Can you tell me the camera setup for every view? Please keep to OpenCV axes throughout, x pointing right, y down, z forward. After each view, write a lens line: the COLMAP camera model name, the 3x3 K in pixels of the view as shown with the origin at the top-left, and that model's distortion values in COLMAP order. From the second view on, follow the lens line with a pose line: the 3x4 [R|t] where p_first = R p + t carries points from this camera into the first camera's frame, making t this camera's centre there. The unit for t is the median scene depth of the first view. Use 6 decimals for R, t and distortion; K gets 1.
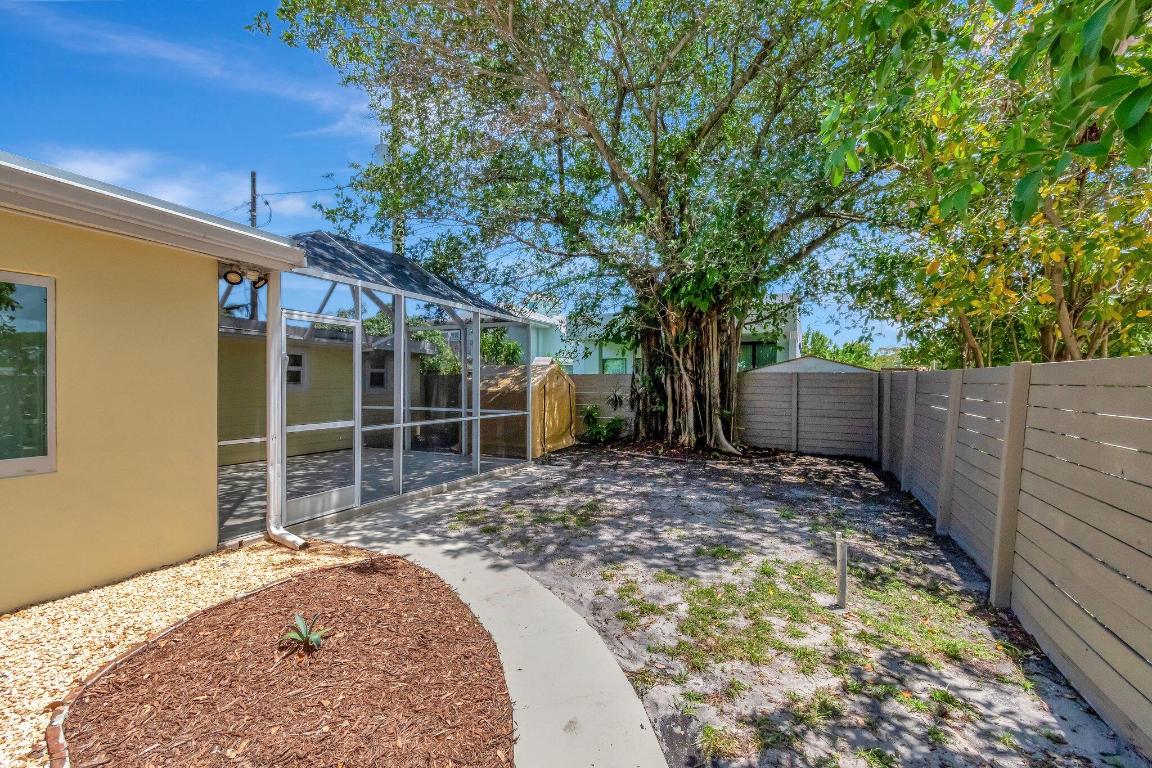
lens RADIAL K [[519.7, 0, 575.7], [0, 519.7, 384.2], [0, 0, 1]] dist [0.002320, 0.000797]
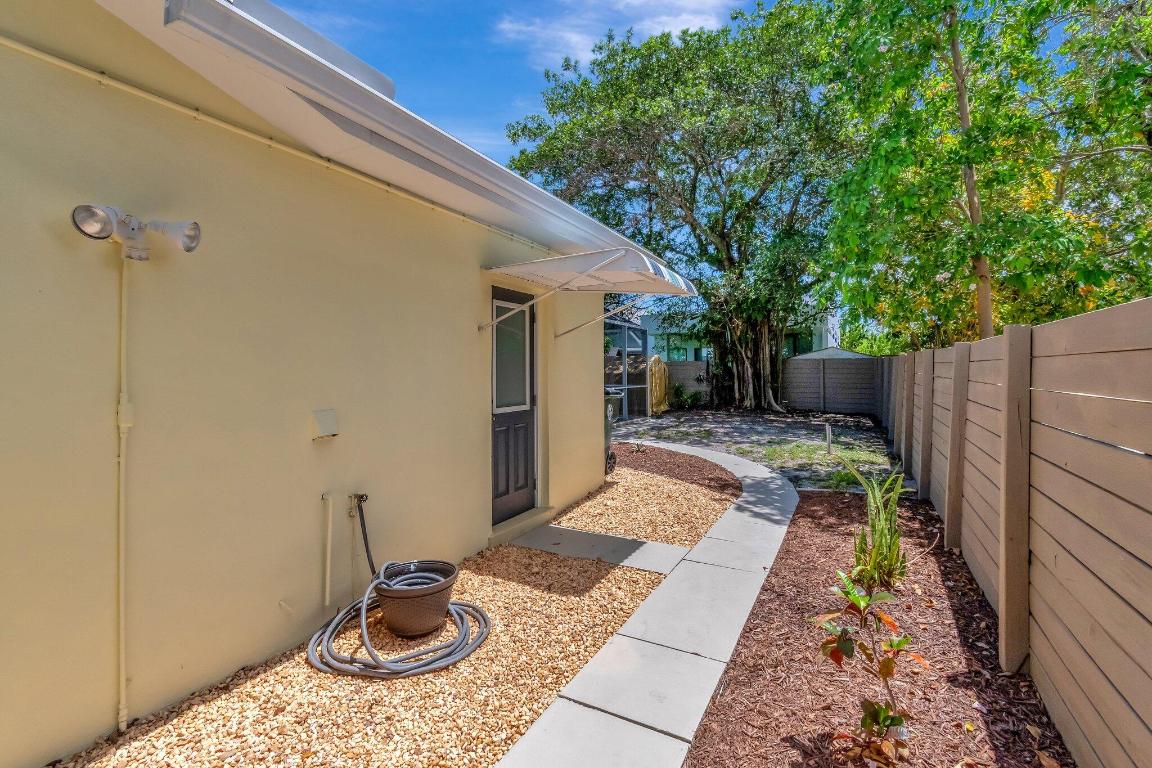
lens RADIAL K [[509.4, 0, 576.1], [0, 509.4, 356.8], [0, 0, 1]] dist [0.001087, 0.000173]
pose [[0.996894, -0.012773, -0.077709, -0.171978], [0.010288, 0.999425, -0.032295, 0.012855], [0.078077, 0.031395, 0.996453, -0.529047]]
